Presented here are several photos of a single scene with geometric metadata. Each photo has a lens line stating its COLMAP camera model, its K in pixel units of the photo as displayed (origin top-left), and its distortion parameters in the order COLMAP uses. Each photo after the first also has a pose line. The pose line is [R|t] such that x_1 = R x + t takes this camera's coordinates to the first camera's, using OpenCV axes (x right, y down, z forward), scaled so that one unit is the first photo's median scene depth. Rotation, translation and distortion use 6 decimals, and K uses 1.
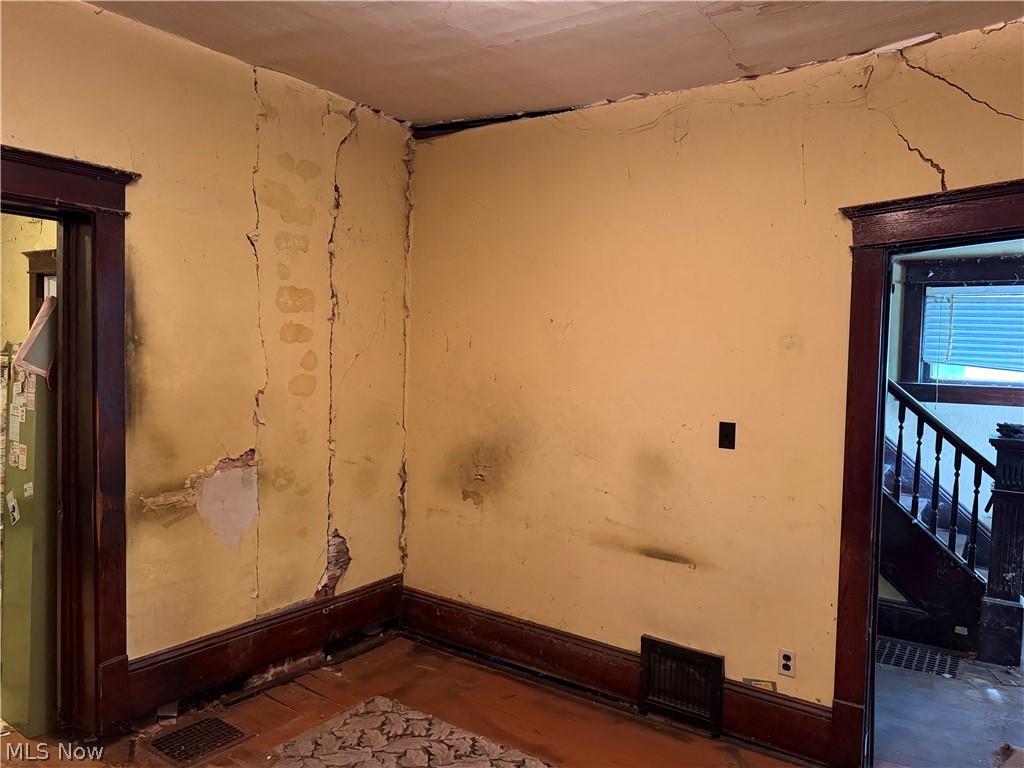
lens RADIAL K [[701.2, 0, 512.0], [0, 701.2, 384.0], [0, 0, 1]] dist [0.161514, -0.306636]
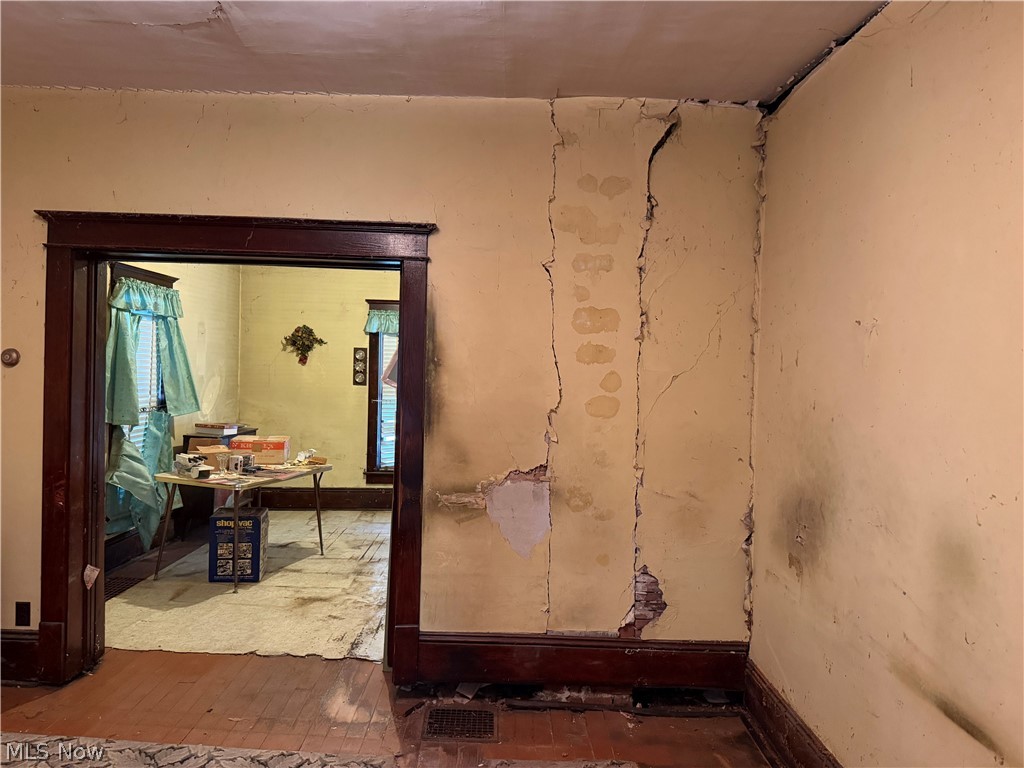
lens RADIAL K [[701.2, 0, 512.0], [0, 701.2, 384.0], [0, 0, 1]] dist [0.161514, -0.306636]
pose [[0.598565, 0.005546, -0.801055, 0.406996], [-0.044316, 0.998674, -0.026200, 0.001243], [0.799848, 0.051182, 0.598017, 0.318770]]
